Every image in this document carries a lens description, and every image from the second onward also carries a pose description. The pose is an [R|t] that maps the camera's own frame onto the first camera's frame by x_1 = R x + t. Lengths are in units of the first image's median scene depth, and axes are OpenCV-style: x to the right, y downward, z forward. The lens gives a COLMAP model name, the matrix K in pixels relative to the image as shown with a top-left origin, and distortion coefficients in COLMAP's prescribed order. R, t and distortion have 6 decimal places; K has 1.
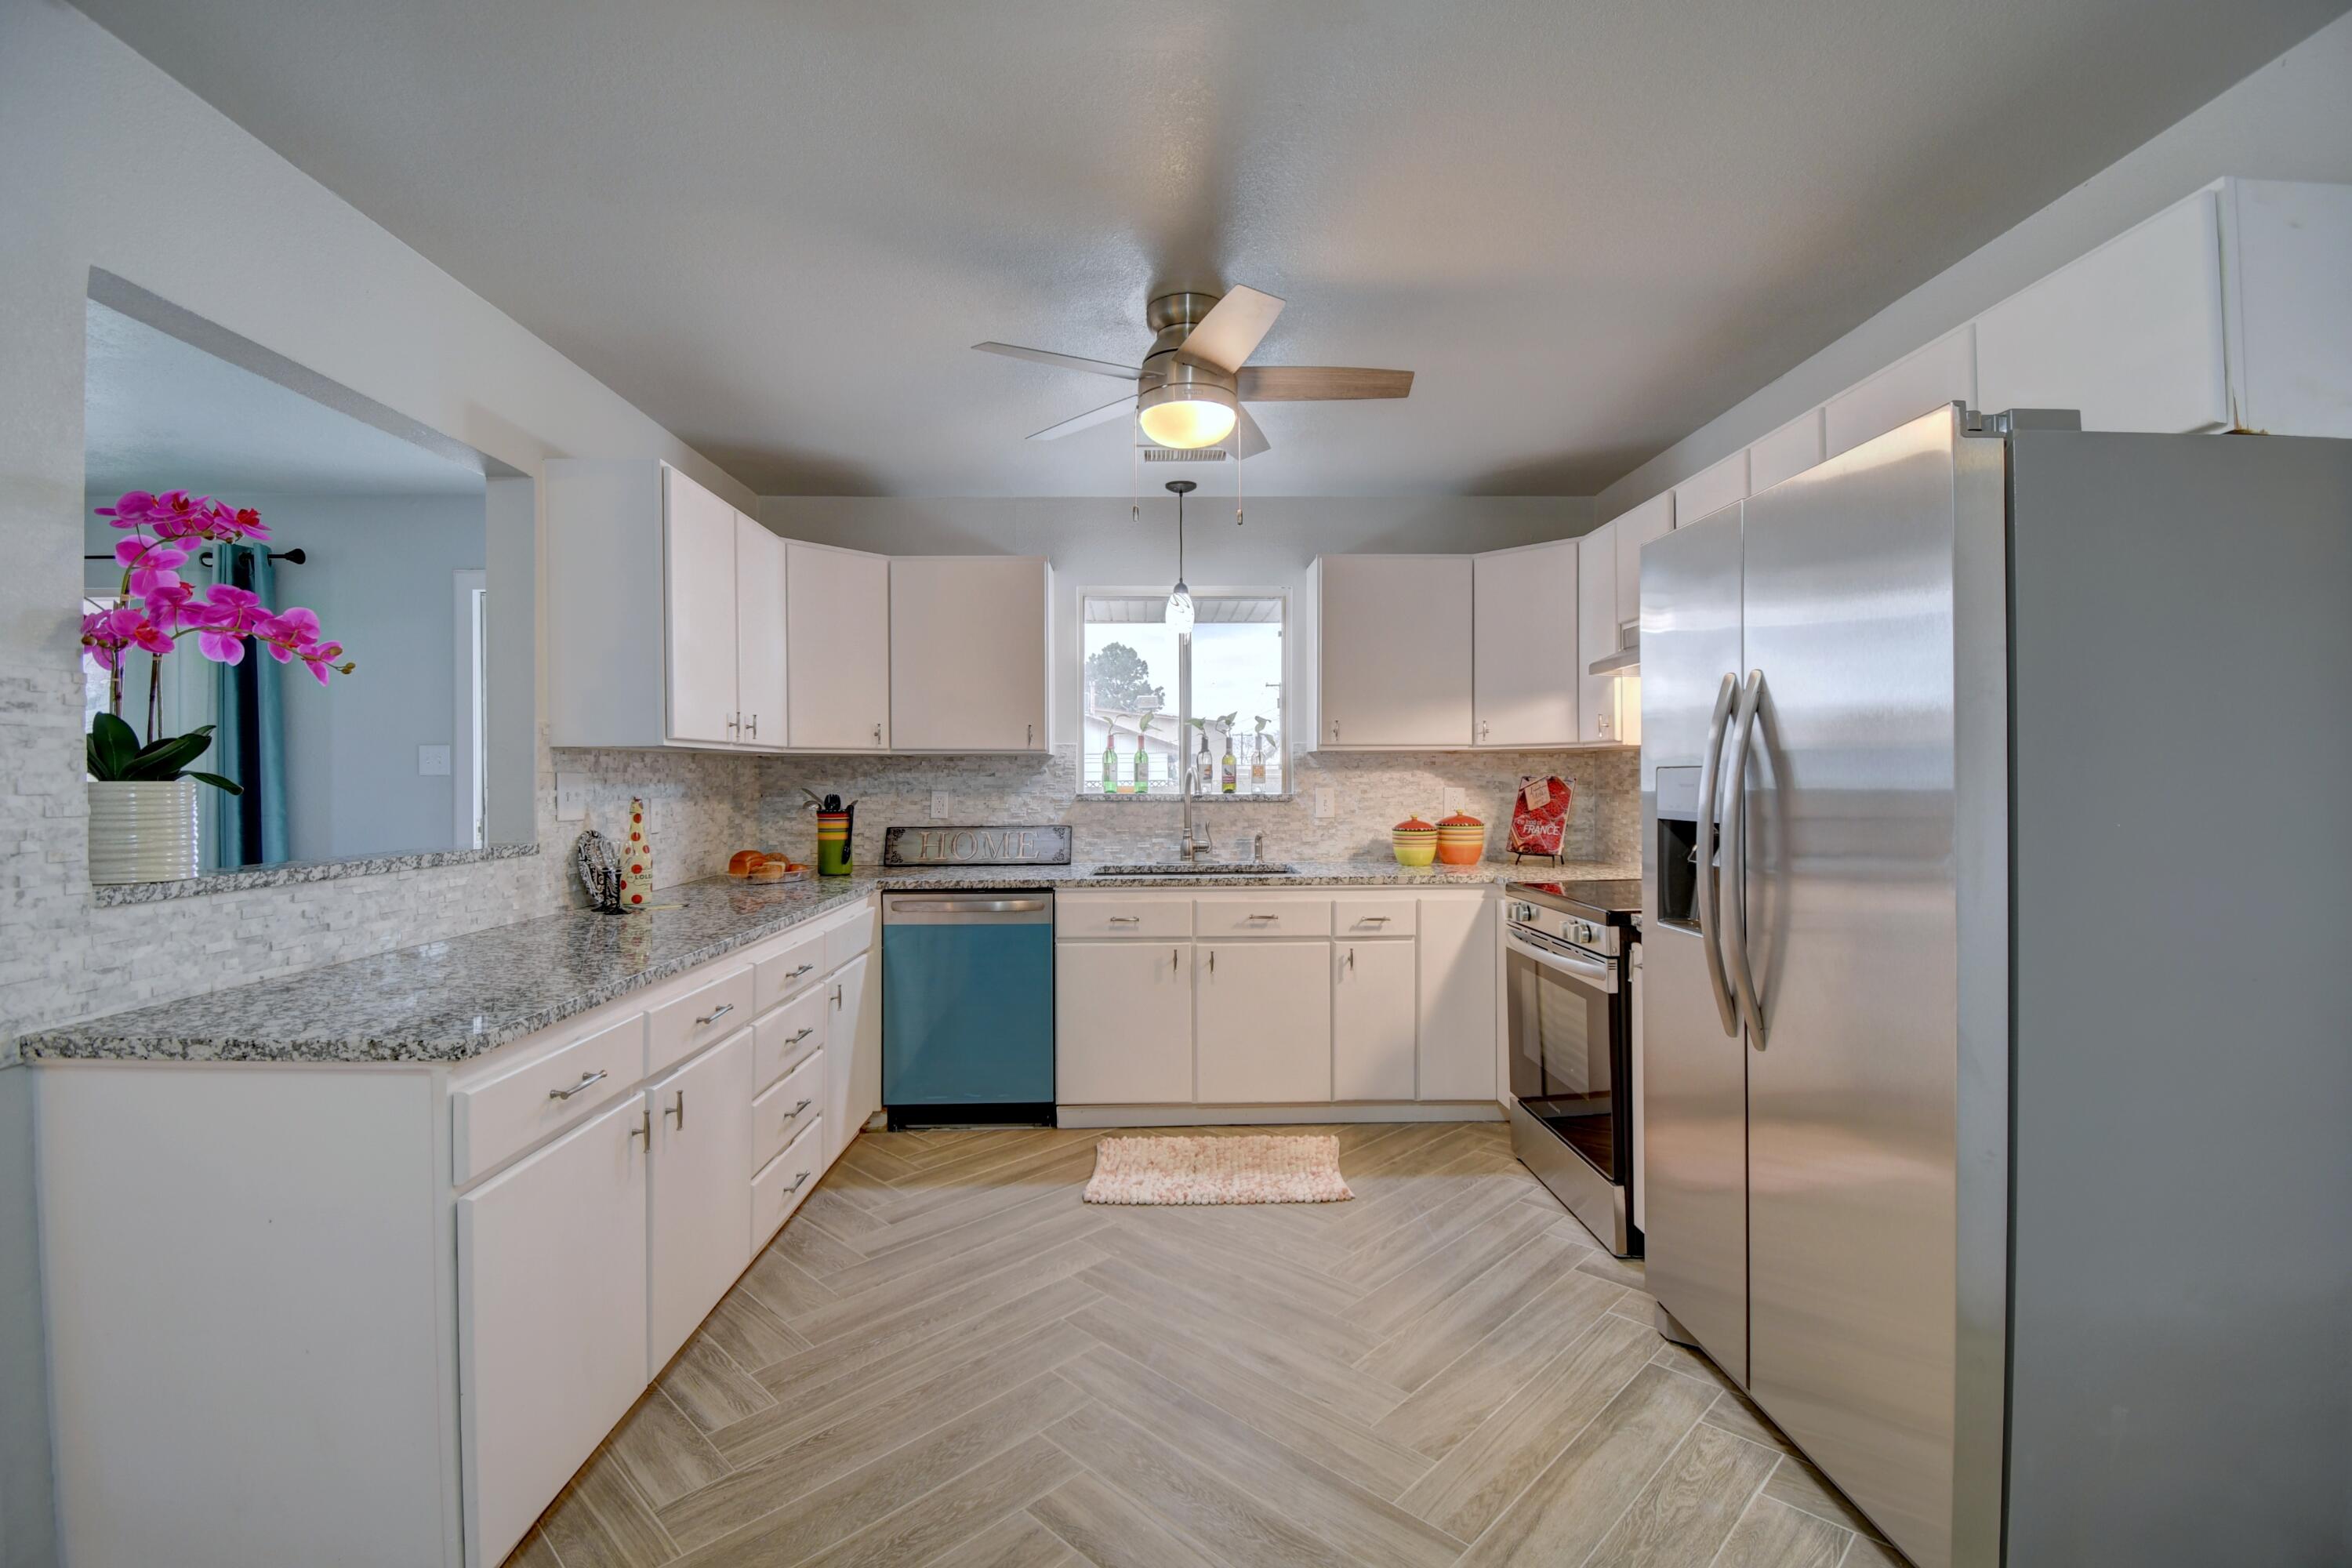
lens RADIAL K [[1038.8, 0, 1176.0], [0, 1038.8, 784.0], [0, 0, 1]] dist [0.019760, -0.024465]
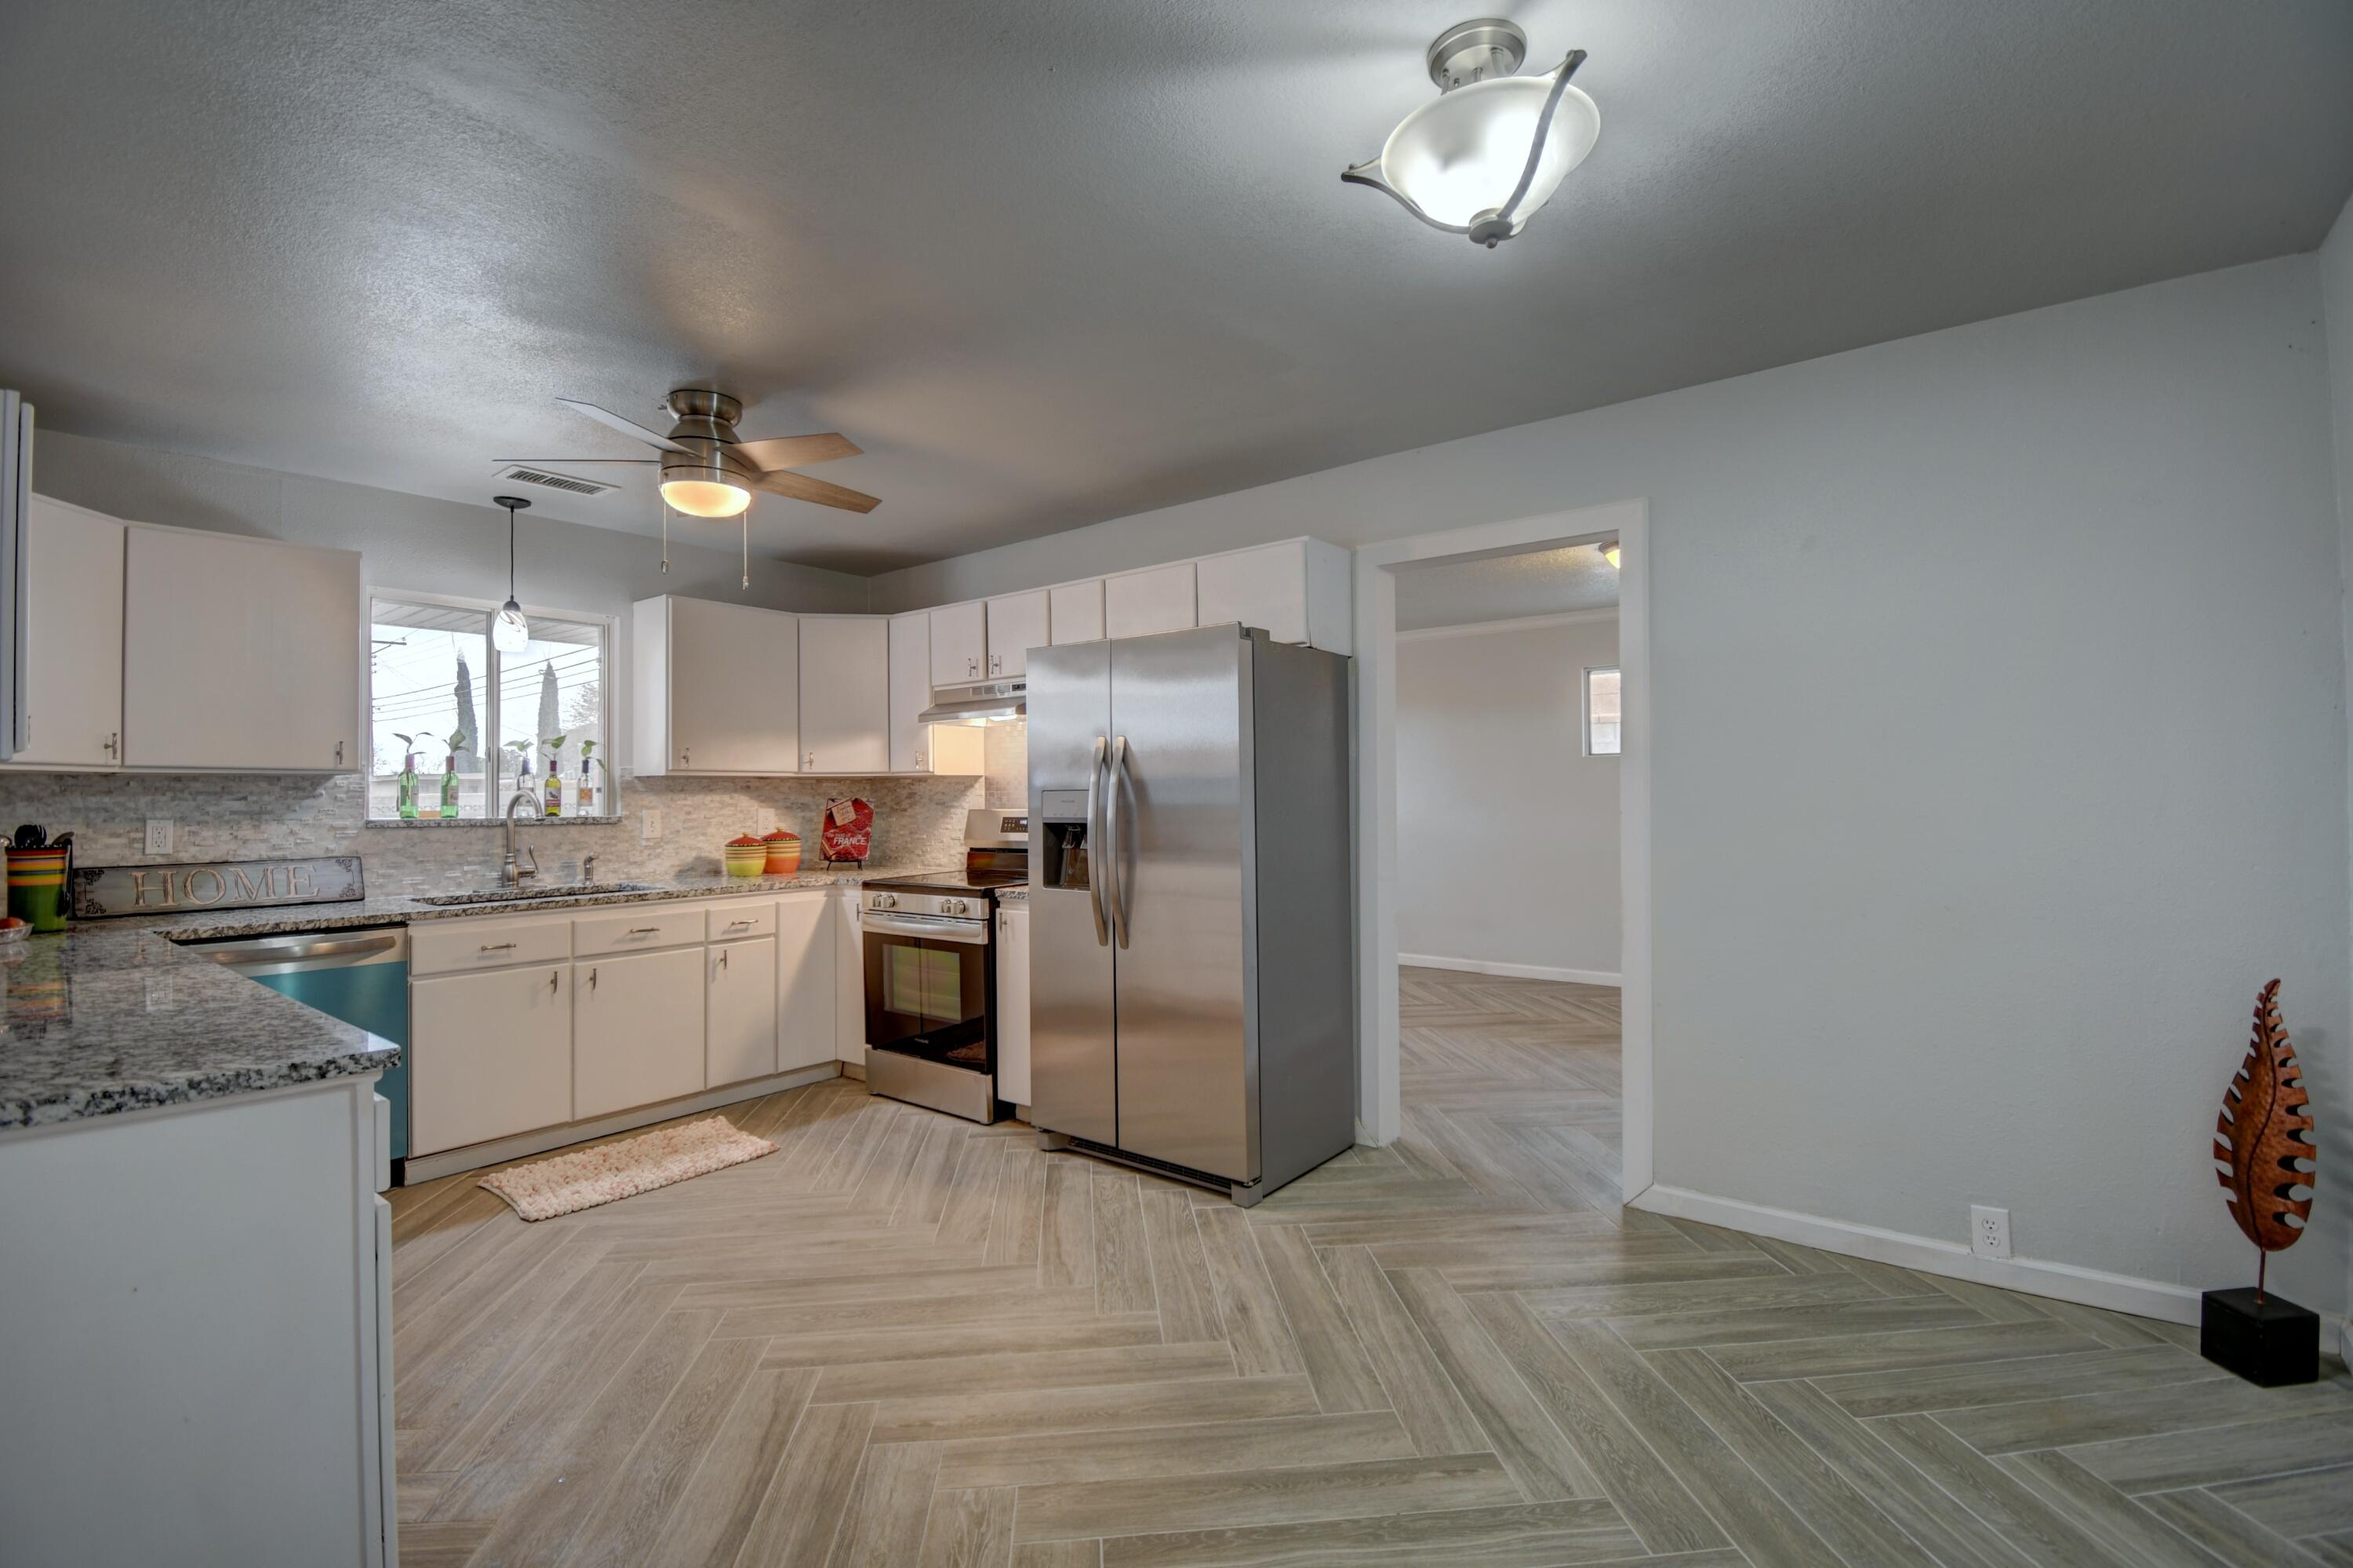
lens RADIAL K [[1039.3, 0, 1176.5], [0, 1039.3, 784.0], [0, 0, 1]] dist [0.019760, -0.024465]
pose [[0.641657, 0.007382, 0.766956, -0.356059], [0.010406, 0.999778, -0.018329, 0.002529], [-0.766921, 0.019742, 0.641437, -0.102550]]
